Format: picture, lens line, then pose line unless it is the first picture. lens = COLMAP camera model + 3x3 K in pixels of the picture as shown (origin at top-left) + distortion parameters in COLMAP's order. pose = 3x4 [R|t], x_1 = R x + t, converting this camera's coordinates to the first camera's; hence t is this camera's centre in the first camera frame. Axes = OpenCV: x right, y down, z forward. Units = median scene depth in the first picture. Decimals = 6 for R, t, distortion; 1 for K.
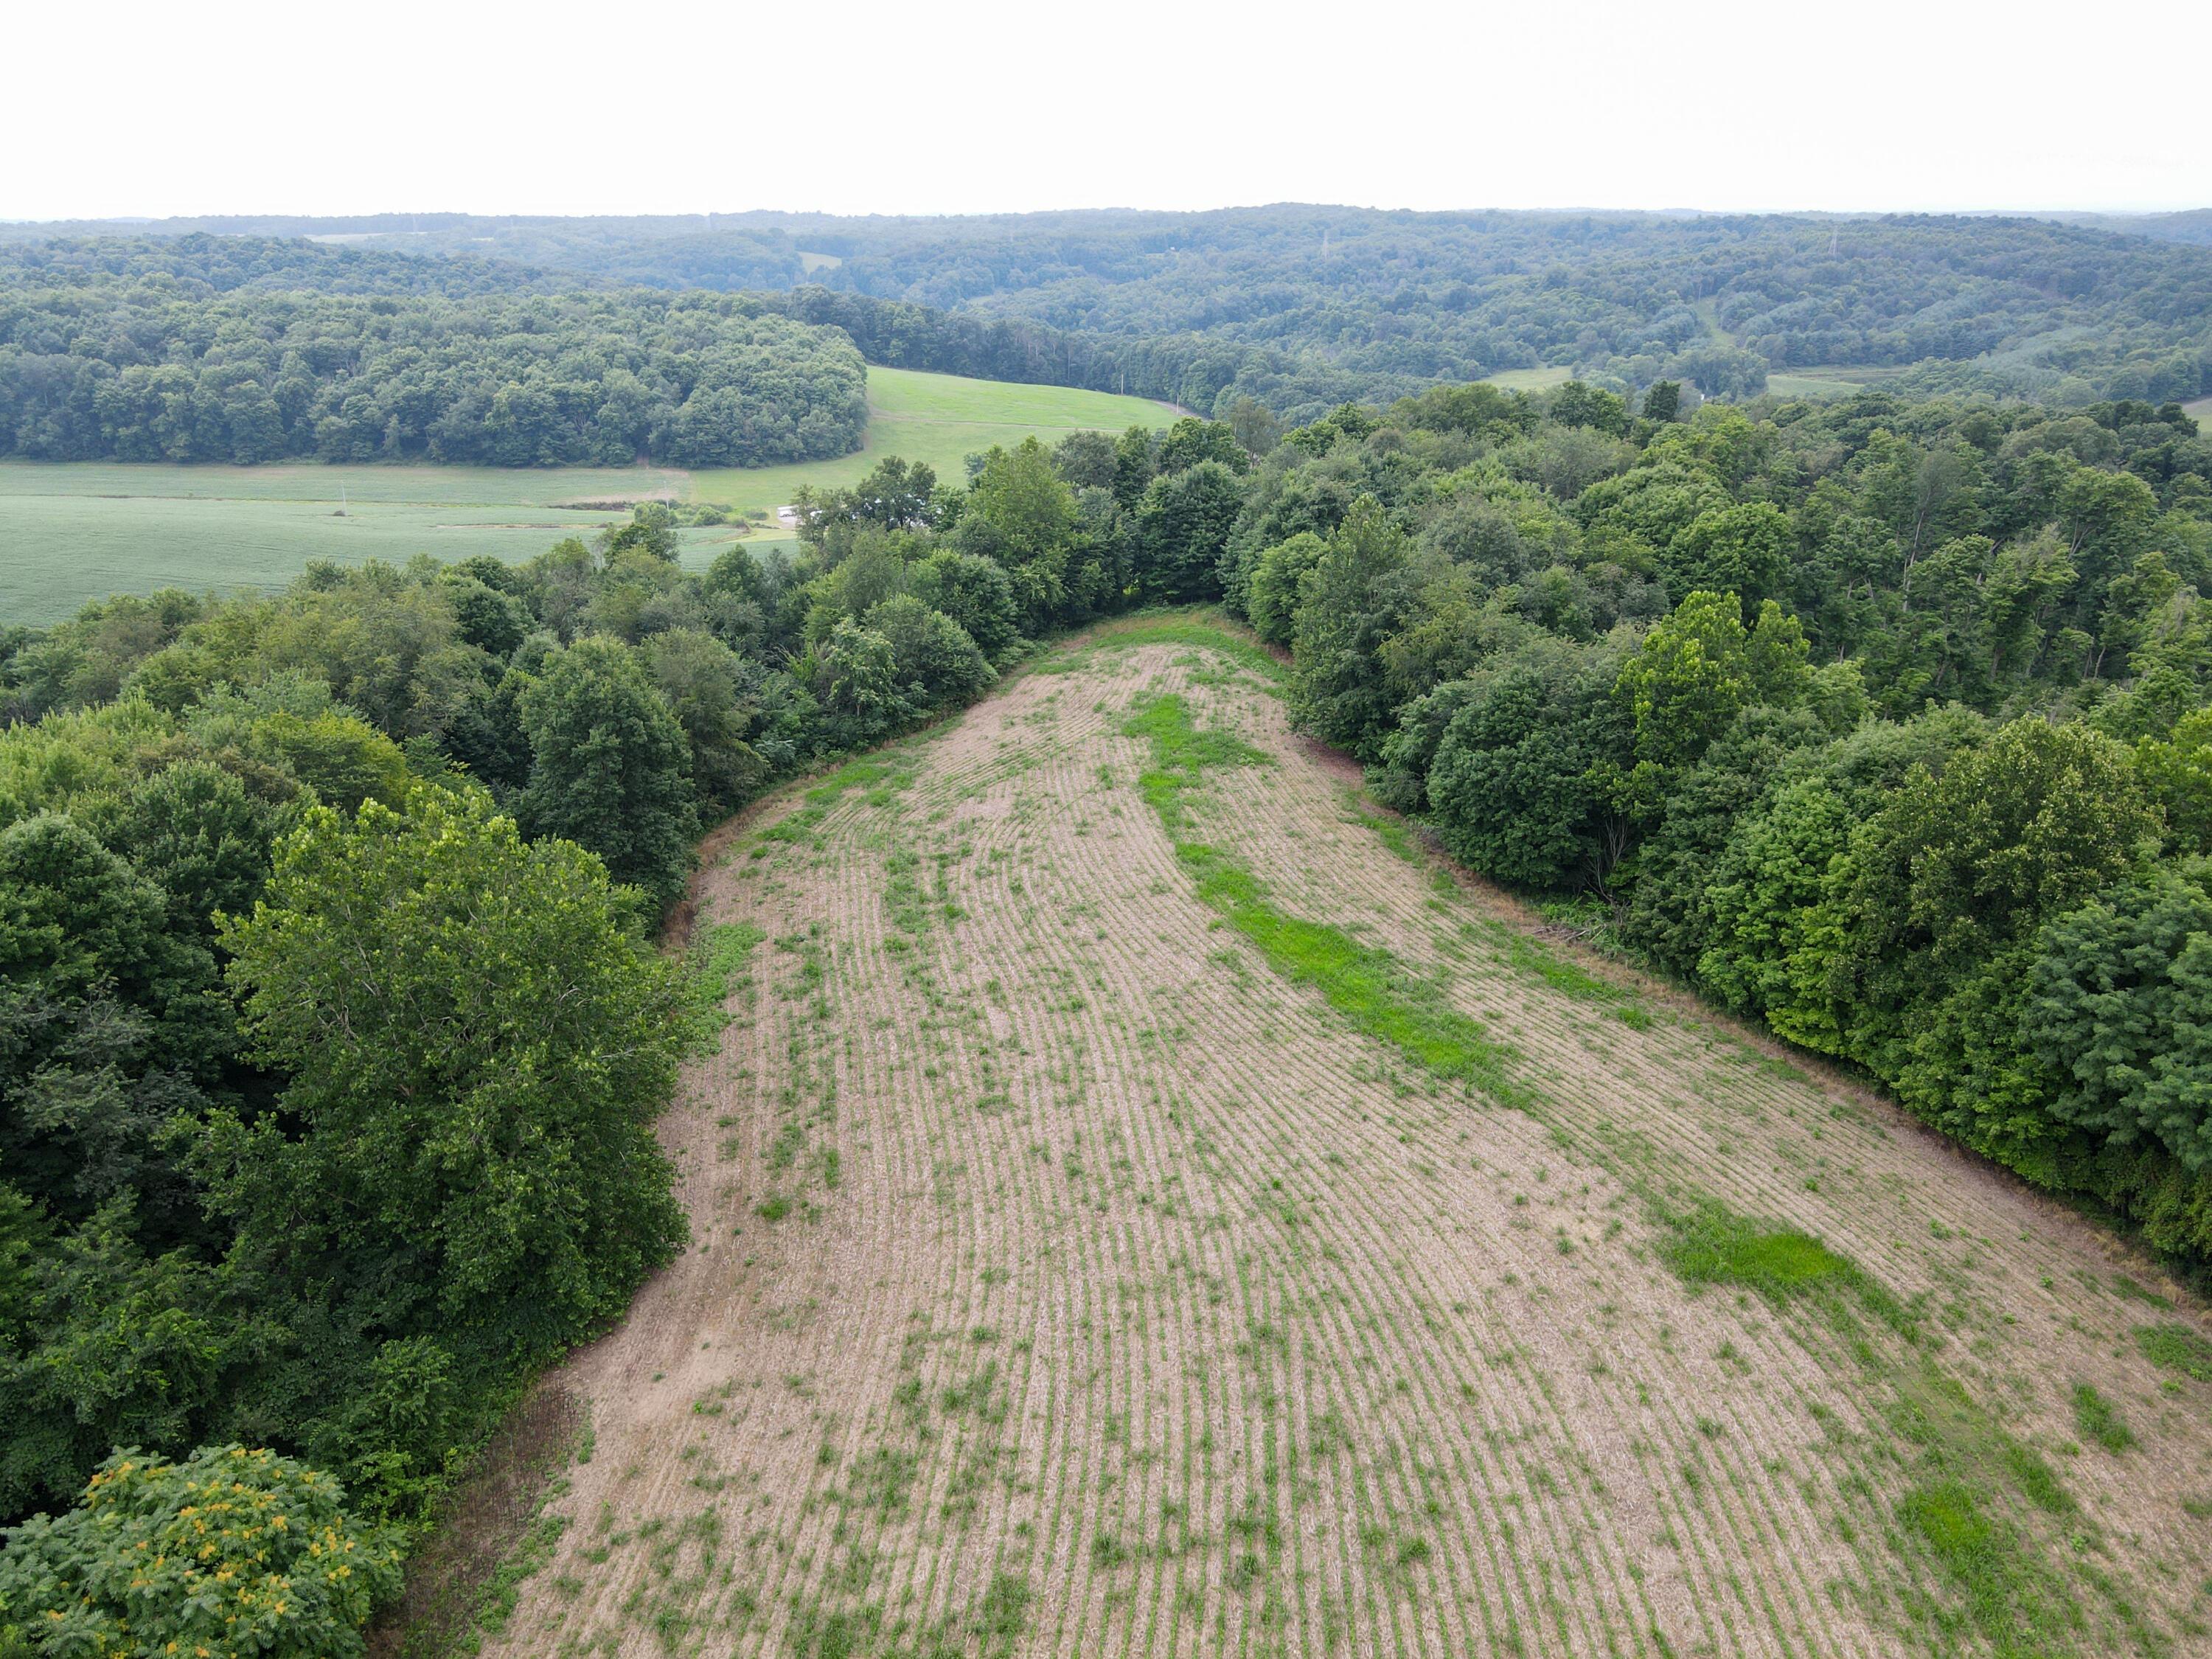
lens RADIAL K [[1626.4, 0, 1106.0], [0, 1626.4, 829.5], [0, 0, 1]] dist [-0.005893, 0.040022]
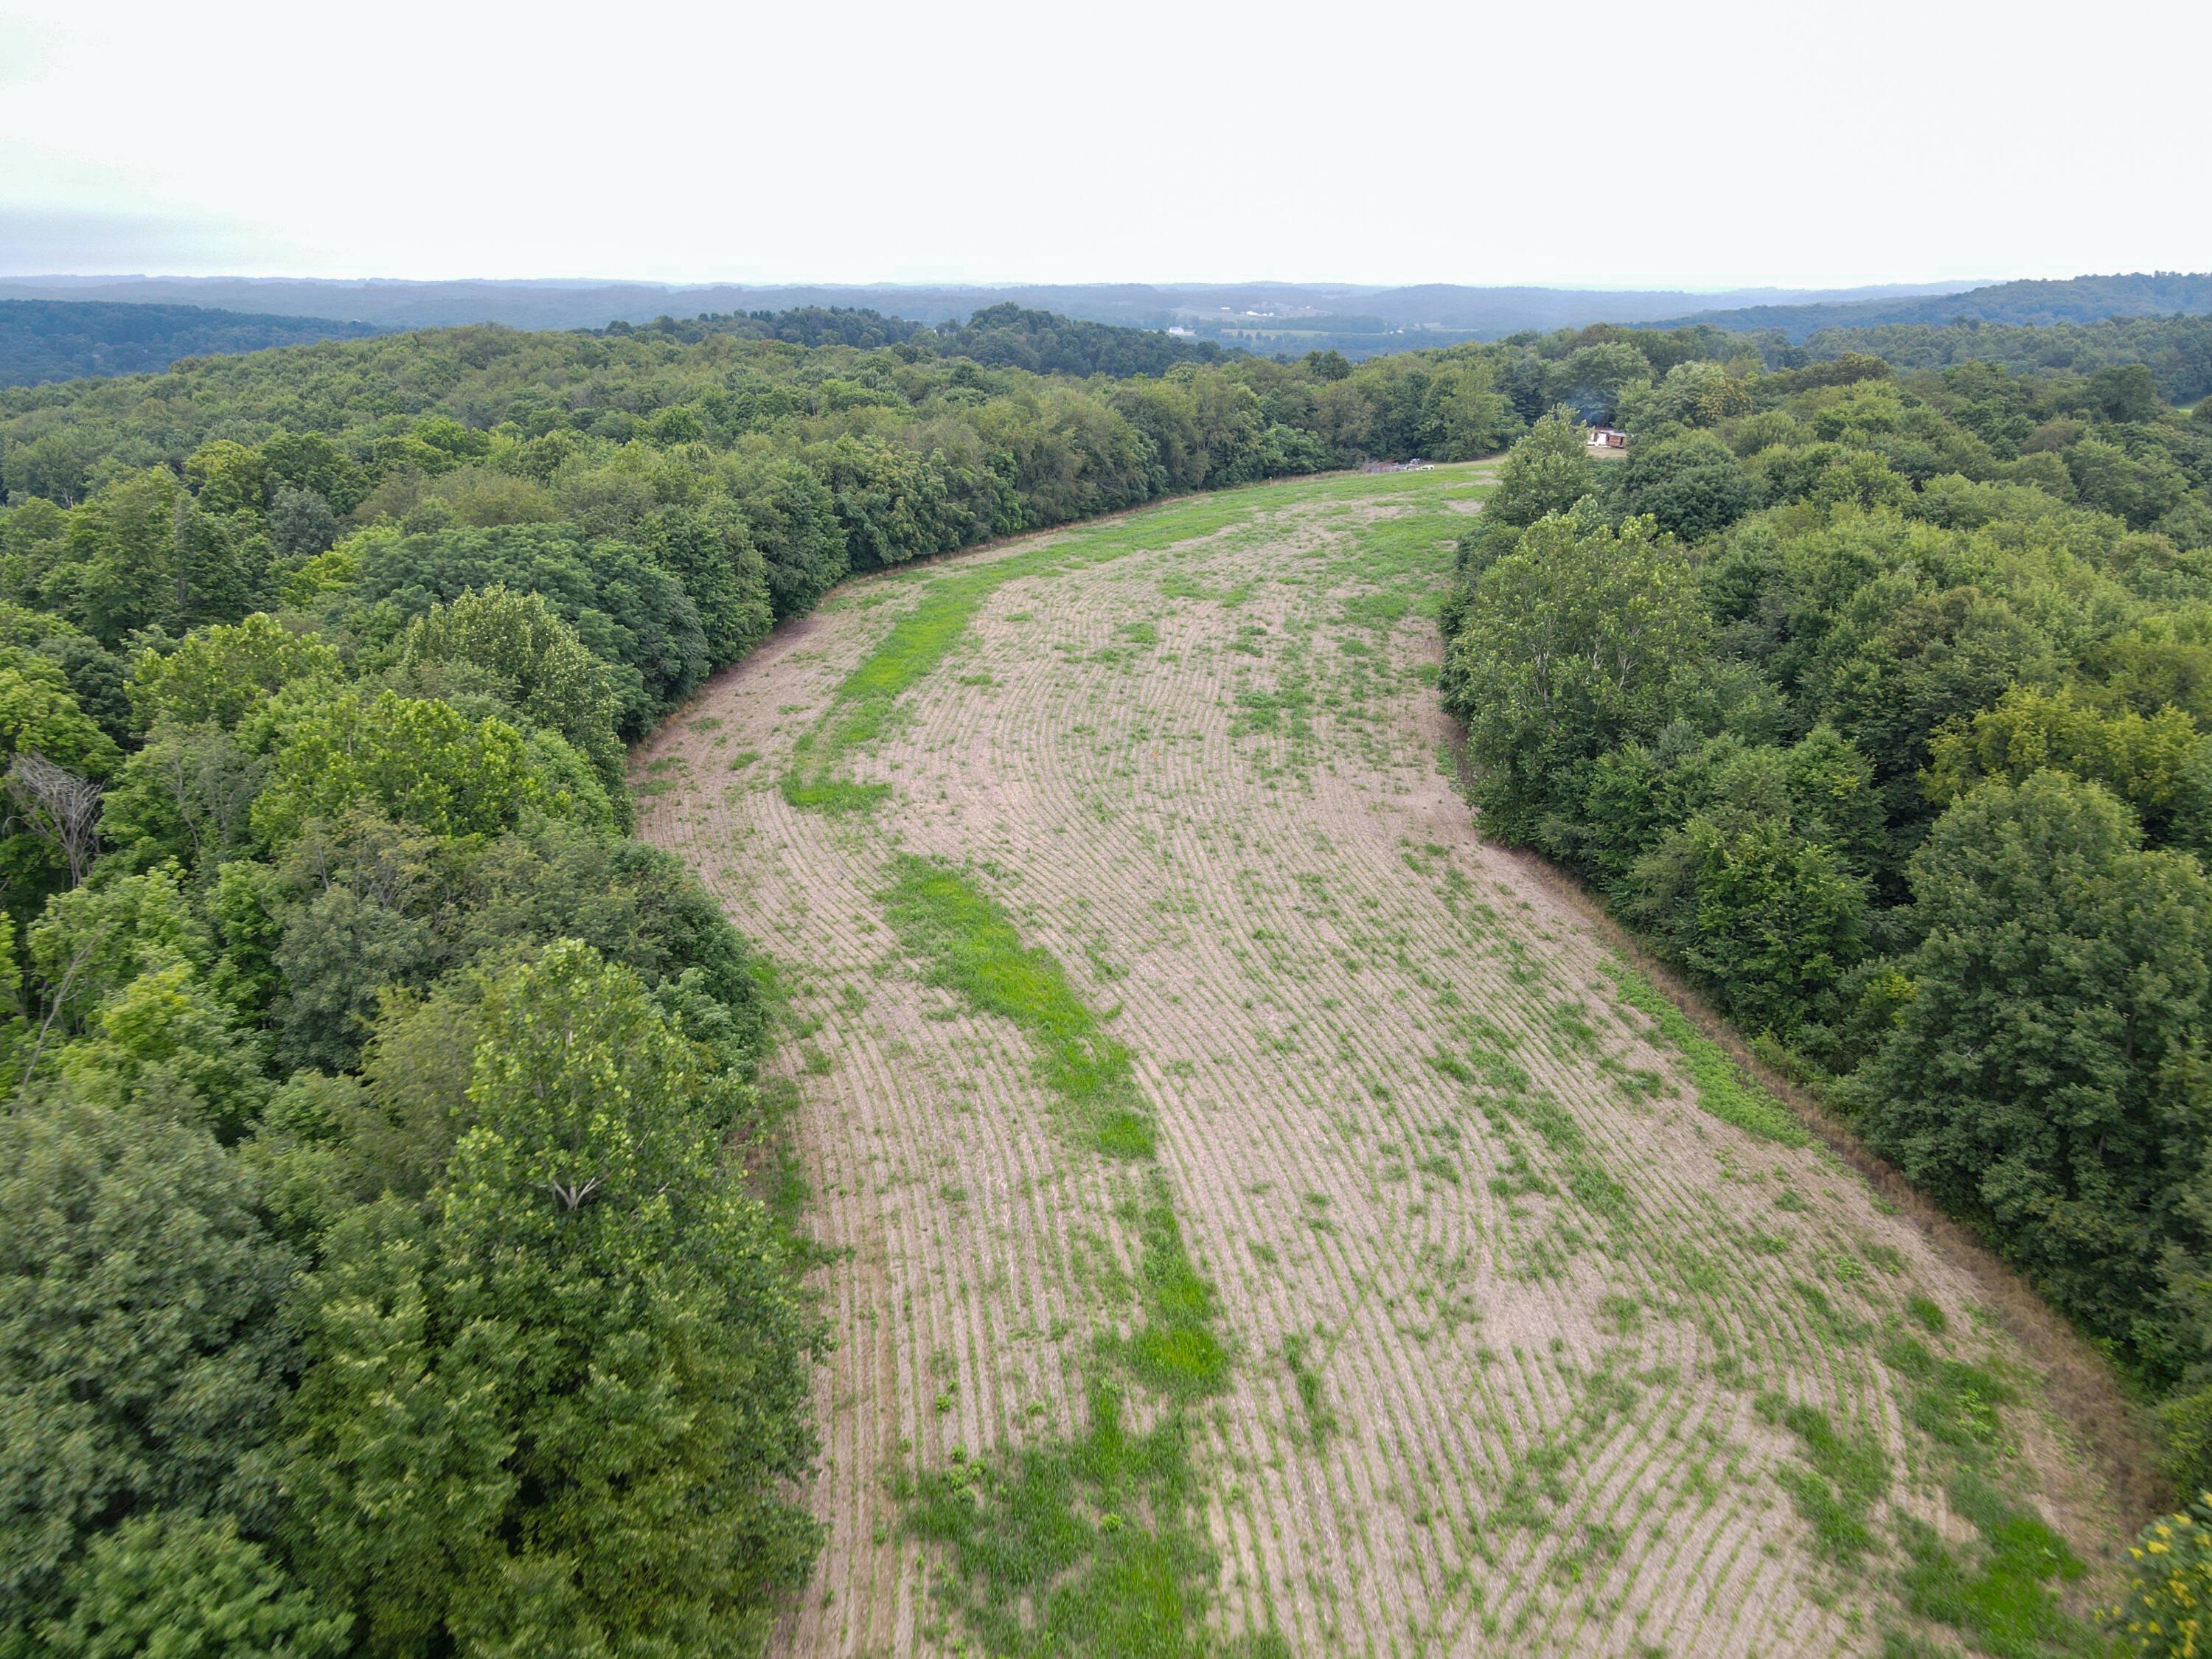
lens RADIAL K [[1644.7, 0, 1105.6], [0, 1644.7, 778.3], [0, 0, 1]] dist [-0.004547, 0.029745]
pose [[-0.999917, 0.006505, 0.011139, 0.048334], [0.011984, 0.788003, 0.615555, -0.439751], [-0.004774, 0.615637, -0.788015, 1.256840]]
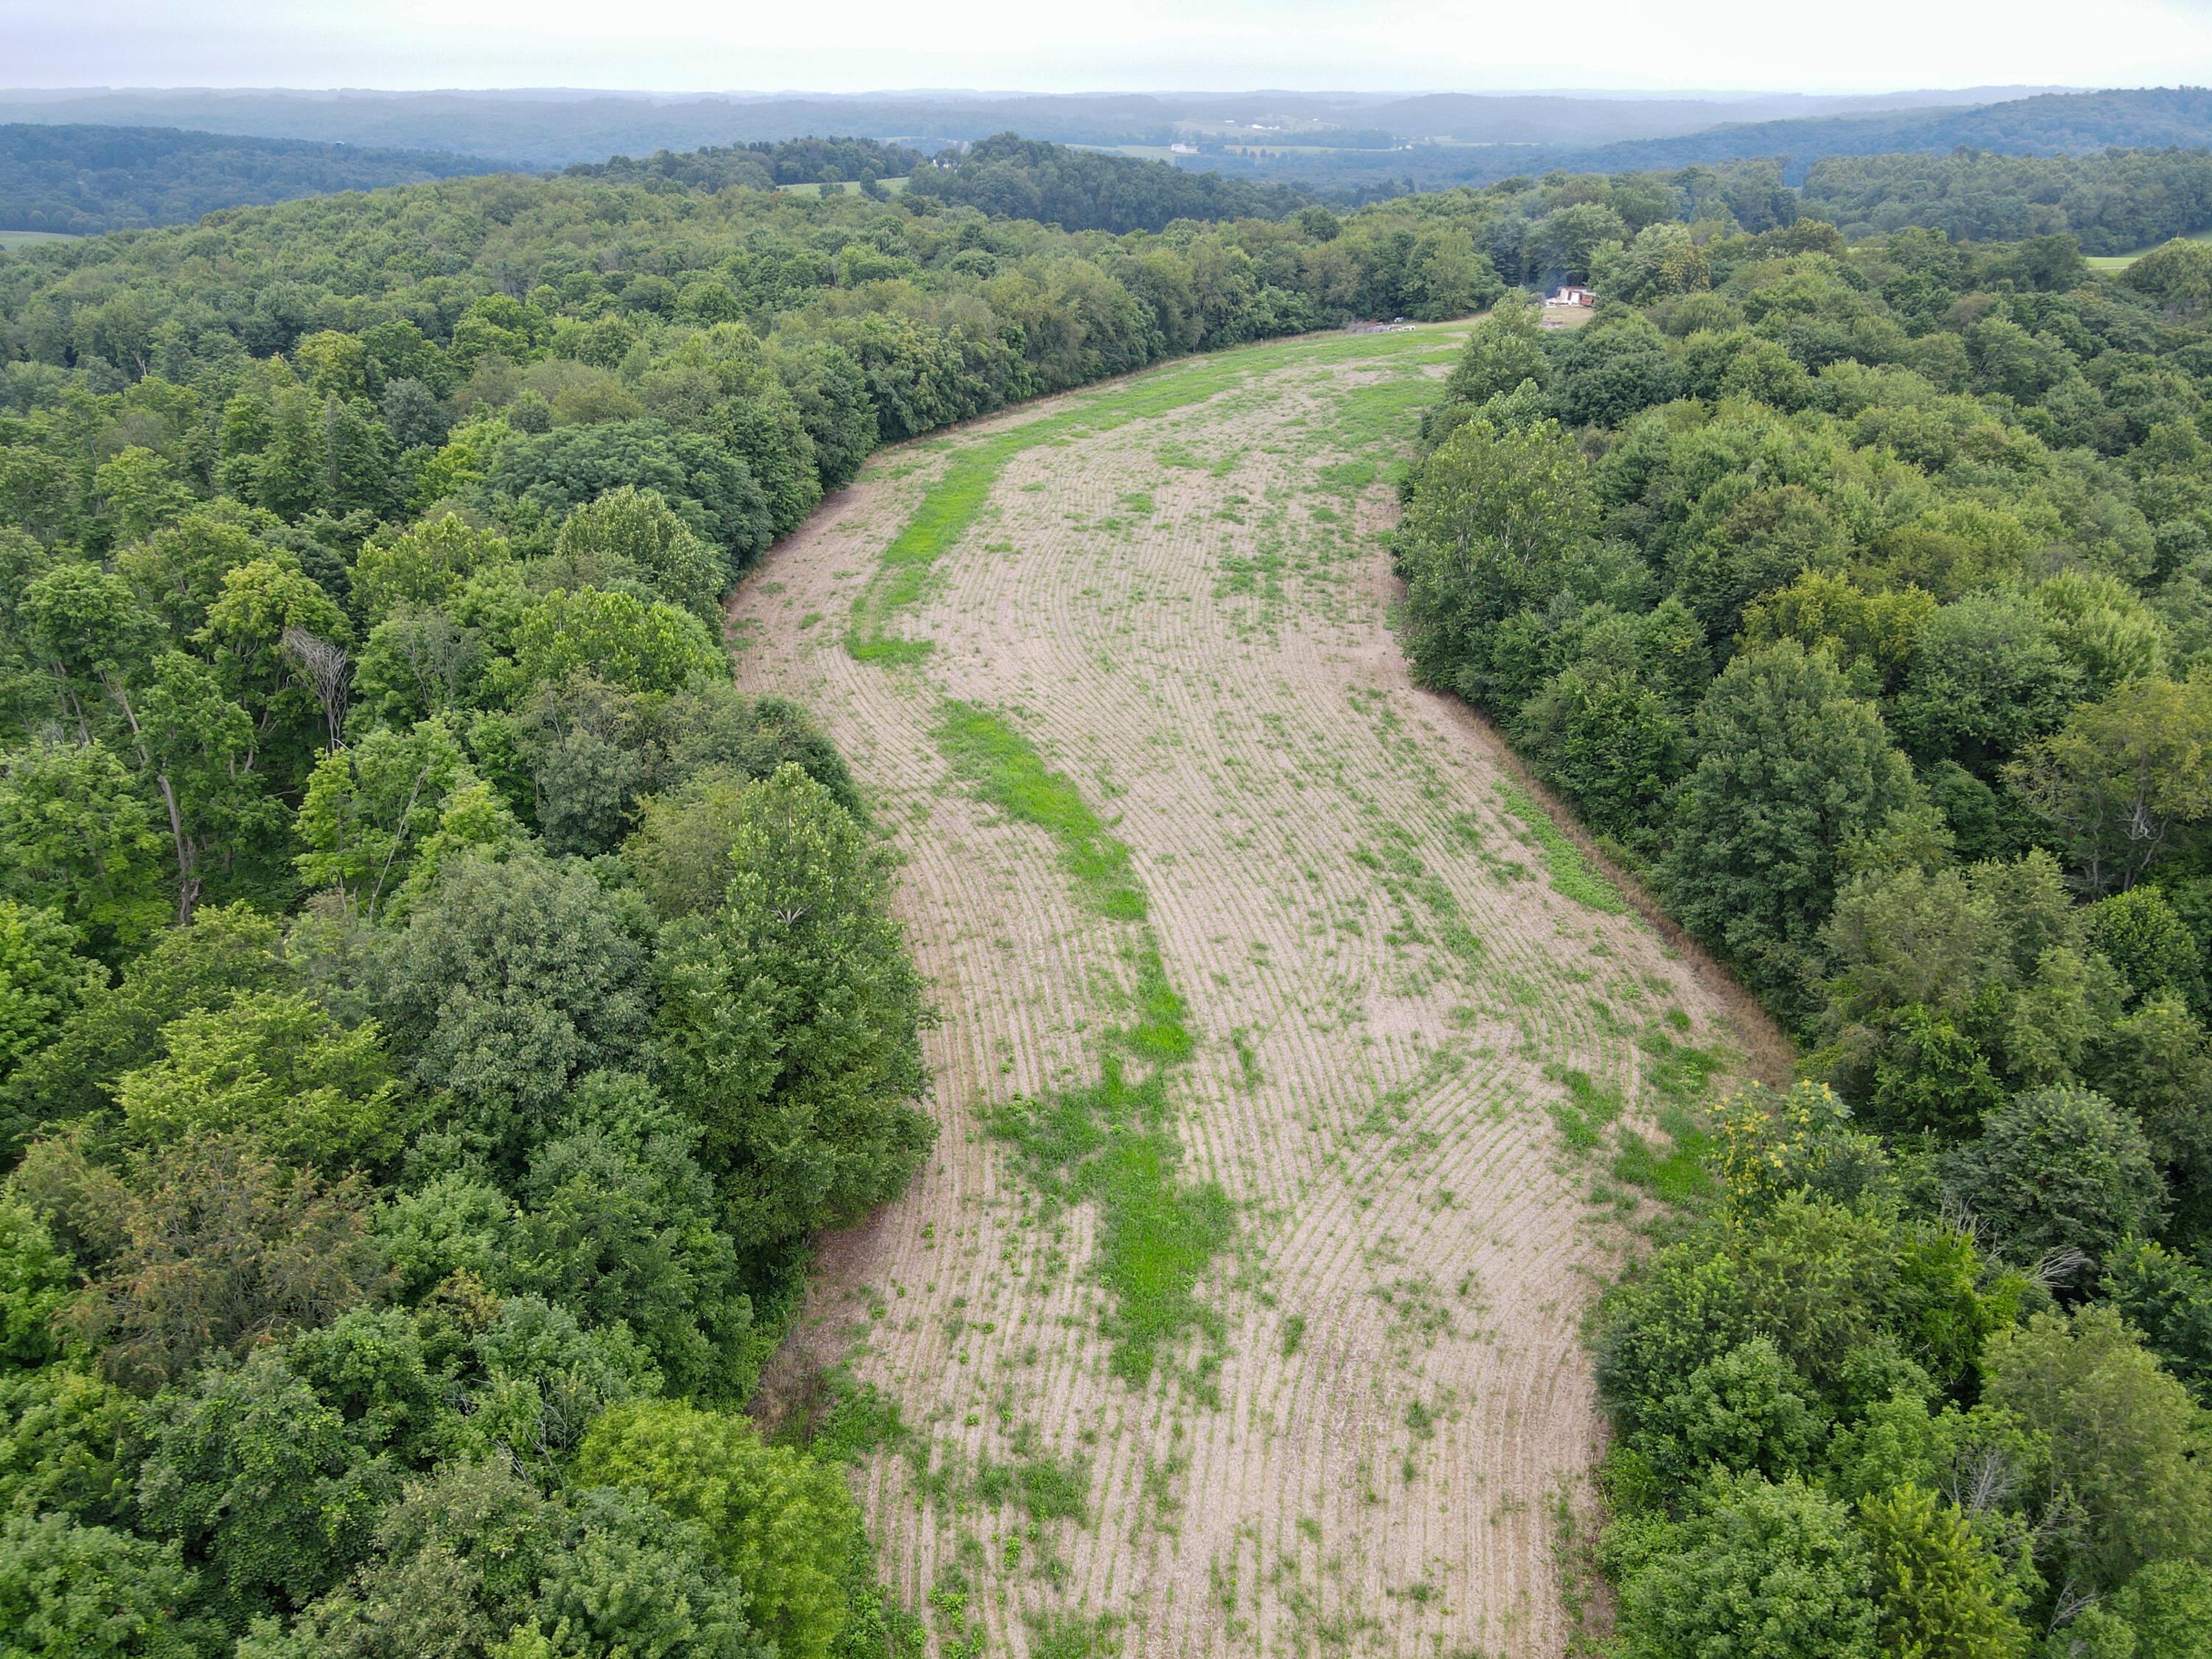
lens RADIAL K [[1626.4, 0, 1106.0], [0, 1626.4, 829.5], [0, 0, 1]] dist [-0.005893, 0.040022]
pose [[-0.999878, 0.008231, 0.013247, 0.047320], [0.015226, 0.699076, 0.714885, -0.579218], [-0.003376, 0.715000, -0.699117, 1.407909]]
